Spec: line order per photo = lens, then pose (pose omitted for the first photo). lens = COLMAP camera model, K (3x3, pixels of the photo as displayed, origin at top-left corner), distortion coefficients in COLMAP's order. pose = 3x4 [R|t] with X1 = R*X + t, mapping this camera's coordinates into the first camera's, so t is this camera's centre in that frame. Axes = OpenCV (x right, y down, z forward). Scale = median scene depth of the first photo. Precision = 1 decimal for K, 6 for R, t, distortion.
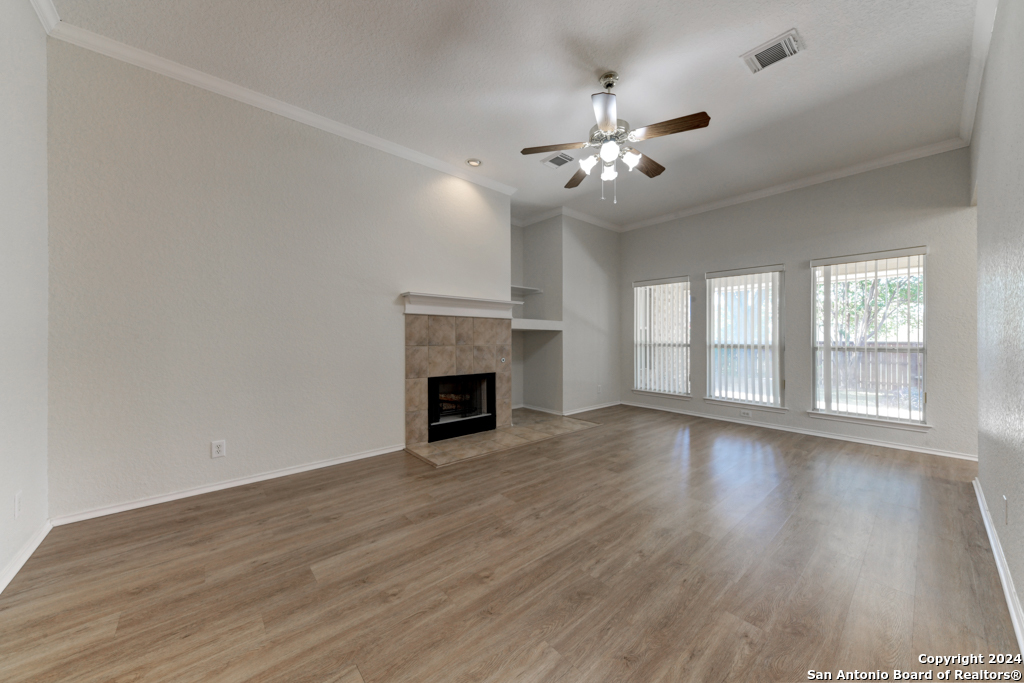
lens RADIAL K [[356.0, 0, 516.2], [0, 356.0, 338.5], [0, 0, 1]] dist [-0.002000, -0.000543]
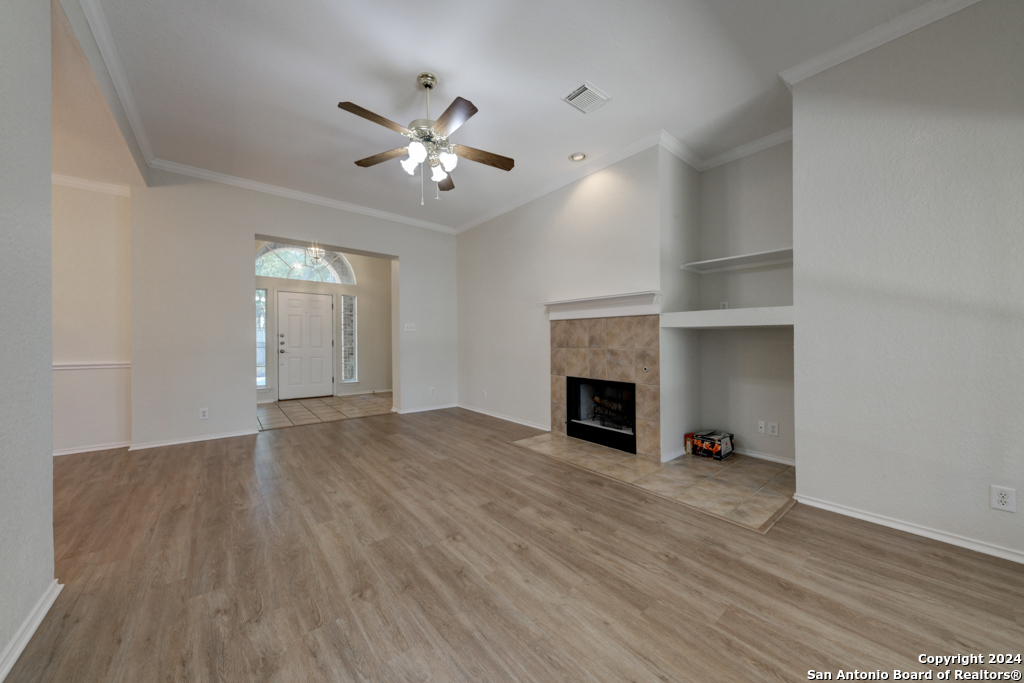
lens RADIAL K [[356.0, 0, 516.1], [0, 356.0, 345.4], [0, 0, 1]] dist [-0.002000, -0.000543]
pose [[-0.020364, 0.013461, -0.999702, 0.856017], [-0.001821, 0.999907, 0.013501, -0.000589], [0.999791, 0.002095, -0.020338, 0.862202]]
